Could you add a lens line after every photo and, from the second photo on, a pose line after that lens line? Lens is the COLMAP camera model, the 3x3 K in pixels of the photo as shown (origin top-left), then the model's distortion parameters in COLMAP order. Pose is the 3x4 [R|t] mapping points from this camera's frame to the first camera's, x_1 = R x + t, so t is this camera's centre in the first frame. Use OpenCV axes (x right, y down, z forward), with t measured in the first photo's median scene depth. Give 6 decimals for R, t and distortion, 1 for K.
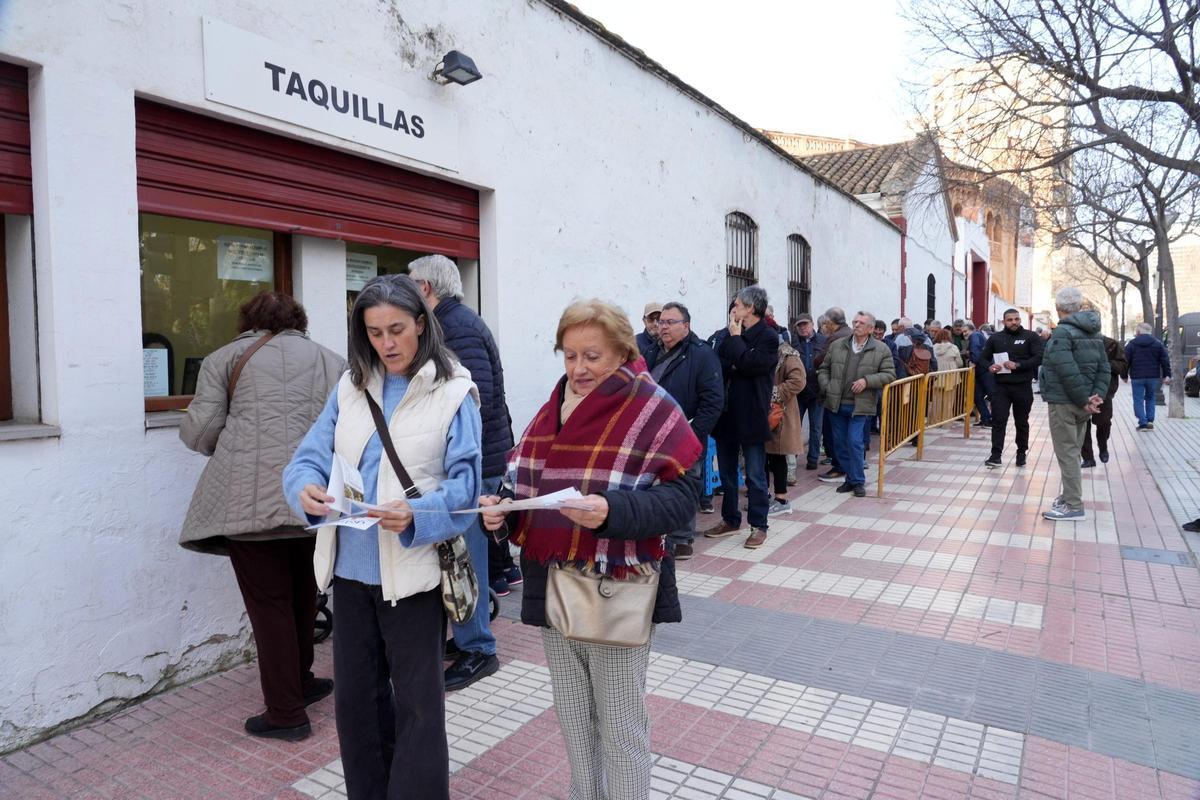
lens RADIAL K [[792.4, 0, 608.8], [0, 792.4, 394.4], [0, 0, 1]] dist [-0.038655, 0.019054]
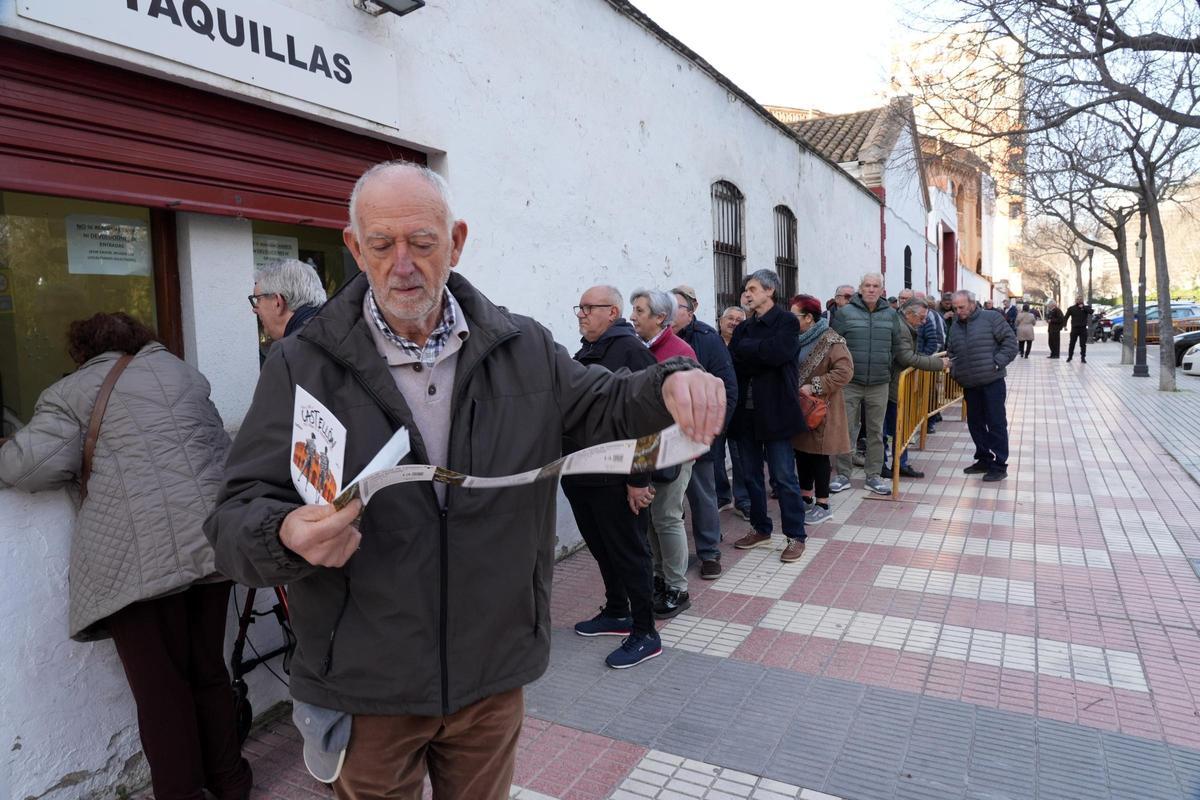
lens RADIAL K [[792.4, 0, 606.8], [0, 792.4, 392.1], [0, 0, 1]] dist [-0.038655, 0.019054]
pose [[0.998729, -0.025845, 0.043275, -0.022359], [0.024714, 0.999344, 0.026478, -0.032811], [-0.043931, -0.025375, 0.998712, 0.186160]]
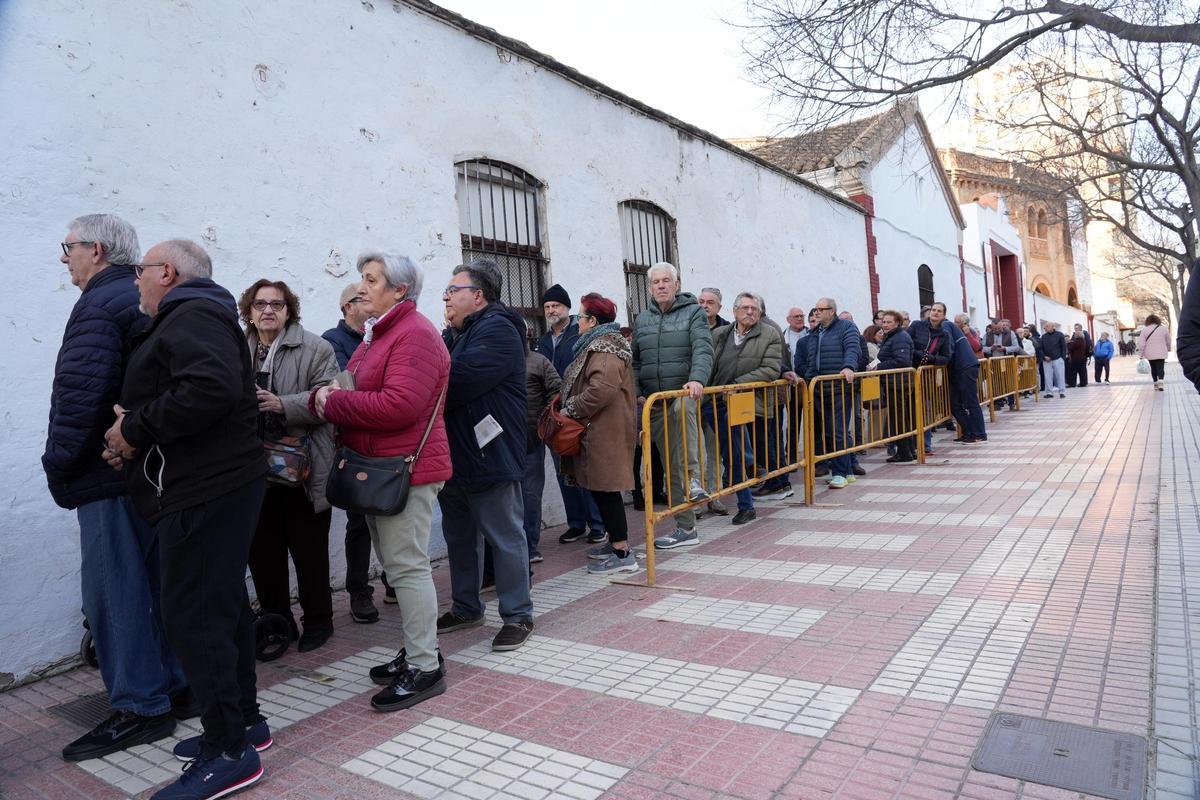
lens RADIAL K [[792.4, 0, 607.7], [0, 792.4, 395.1], [0, 0, 1]] dist [-0.038655, 0.019054]
pose [[0.994866, -0.064644, -0.077861, 0.522248], [0.061038, 0.996988, -0.047843, 0.020037], [0.080719, 0.042845, 0.995816, 0.572203]]
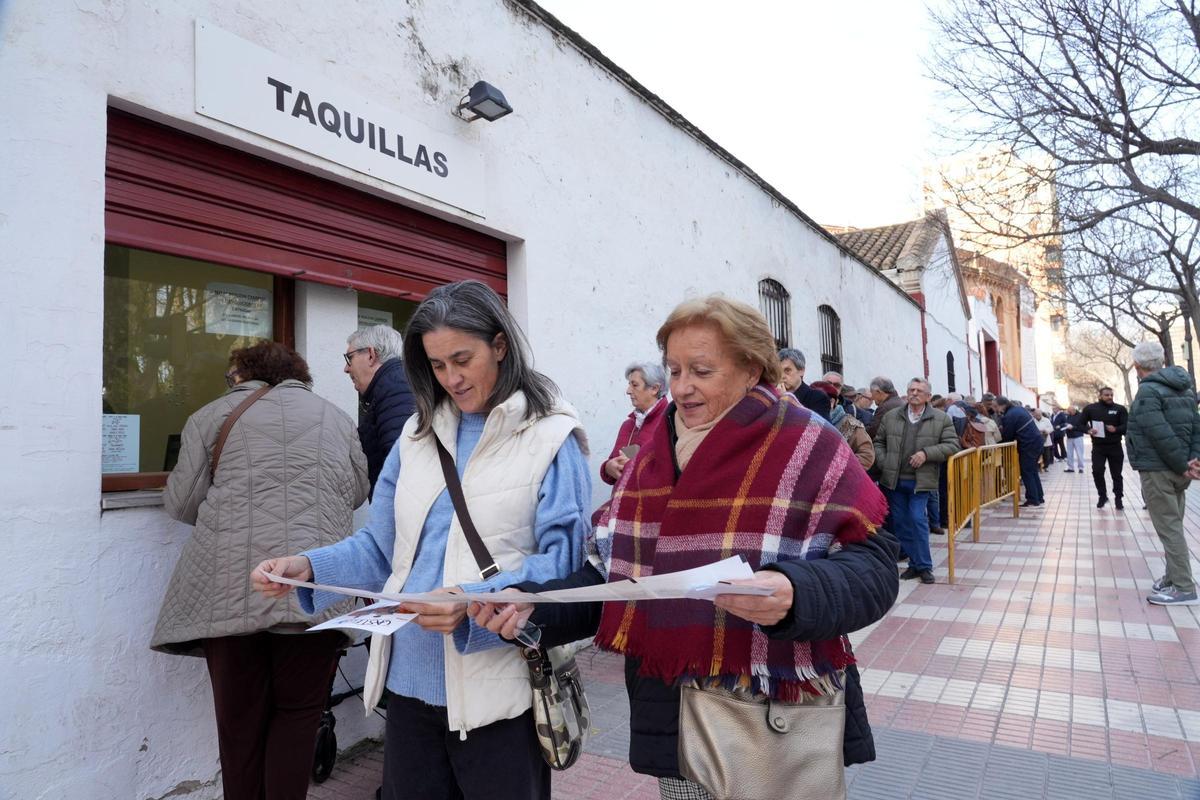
lens RADIAL K [[792.4, 0, 607.9], [0, 792.4, 397.2], [0, 0, 1]] dist [-0.038655, 0.019054]
pose [[0.999760, -0.021751, -0.002570, -0.051923], [0.021322, 0.993385, -0.112830, 0.018786], [0.005007, 0.112749, 0.993611, 0.135104]]
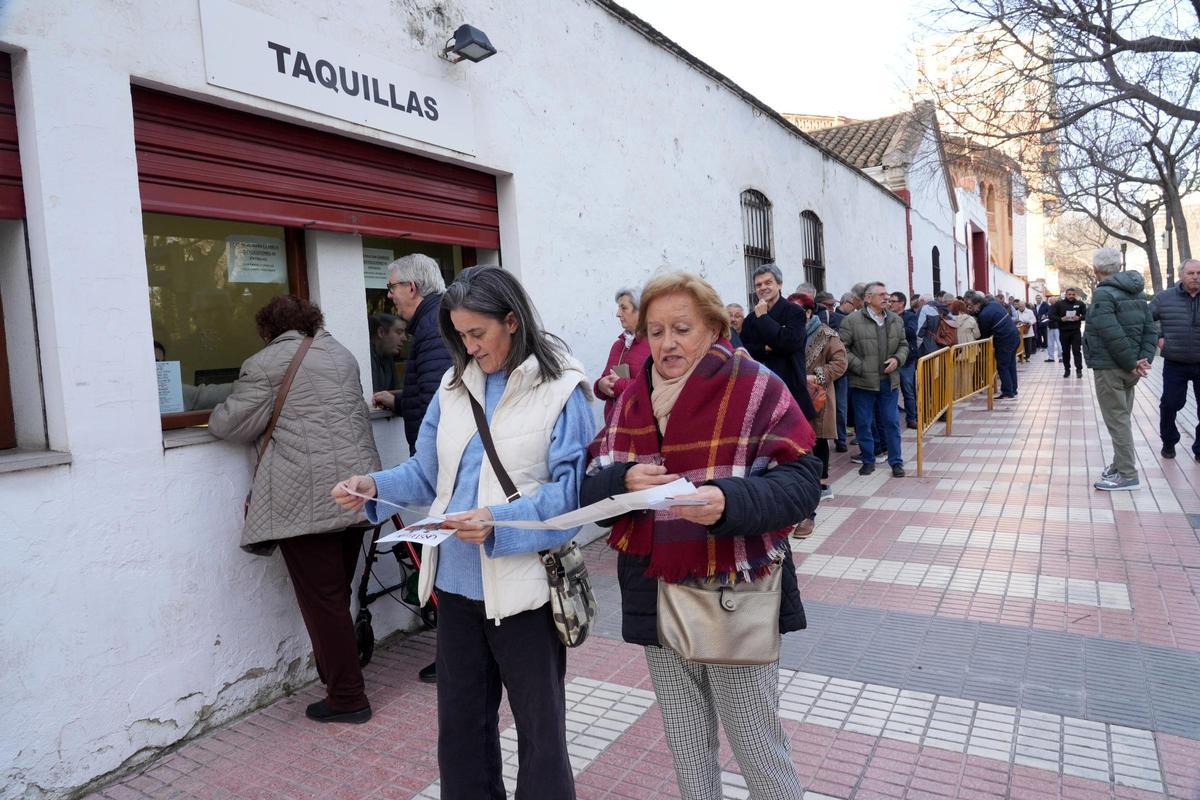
lens RADIAL K [[792.4, 0, 608.4], [0, 792.4, 393.5], [0, 0, 1]] dist [-0.038655, 0.019054]
pose [[0.998519, -0.054328, 0.002876, -0.047478], [0.054298, 0.998481, 0.009358, -0.000739], [-0.003380, -0.009188, 0.999952, 0.056890]]
